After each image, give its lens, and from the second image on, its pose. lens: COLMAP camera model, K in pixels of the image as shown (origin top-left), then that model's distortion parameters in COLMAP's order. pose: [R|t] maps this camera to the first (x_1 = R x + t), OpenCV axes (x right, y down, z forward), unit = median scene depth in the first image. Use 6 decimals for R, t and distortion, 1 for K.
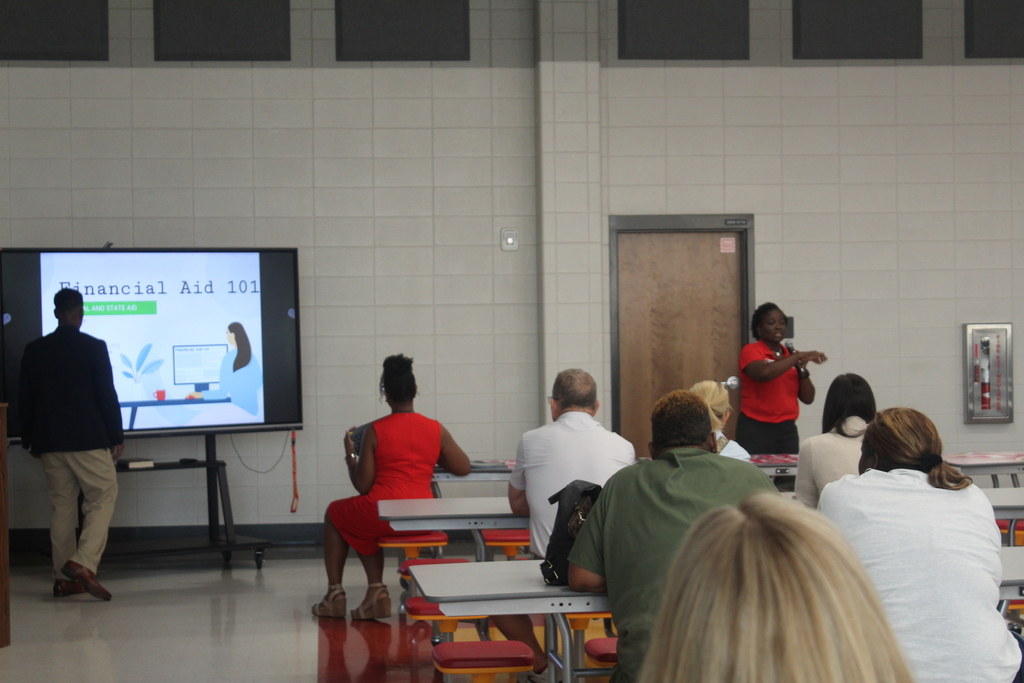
lens RADIAL K [[2172.6, 0, 510.9], [0, 2172.6, 354.8], [0, 0, 1]] dist [0.051654, 0.374348]
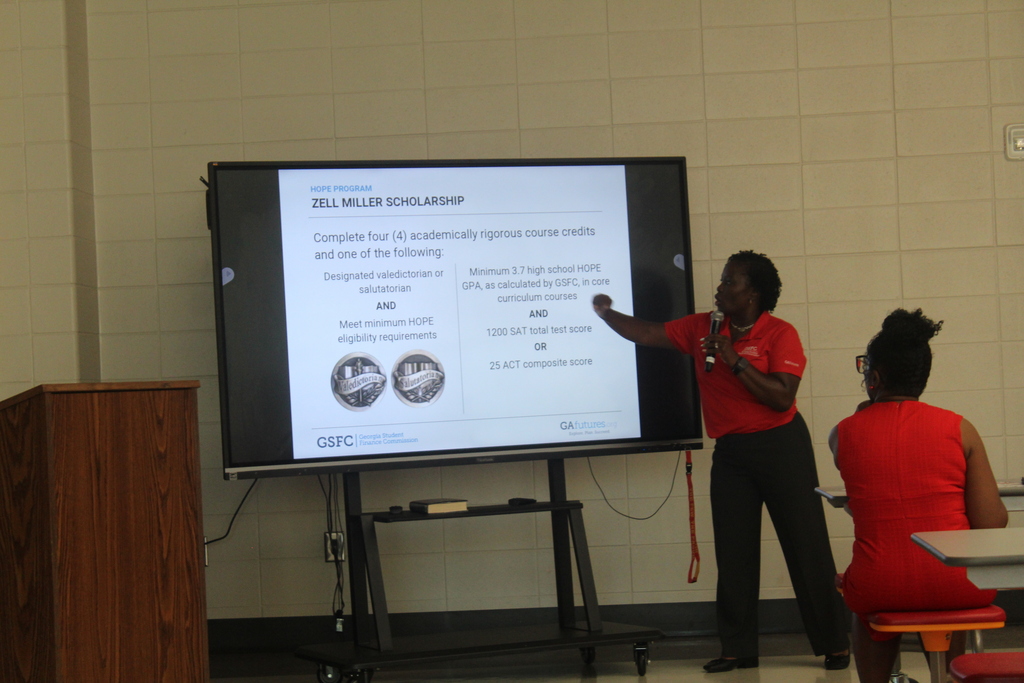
lens RADIAL K [[2516.6, 0, 513.5], [0, 2516.6, 356.7], [0, 0, 1]] dist [0.088789, 0.353009]
pose [[0.988392, -0.033830, -0.148109, -0.042610], [0.029977, 0.999154, -0.028171, 0.027330], [0.148937, 0.023404, 0.988570, 0.285957]]
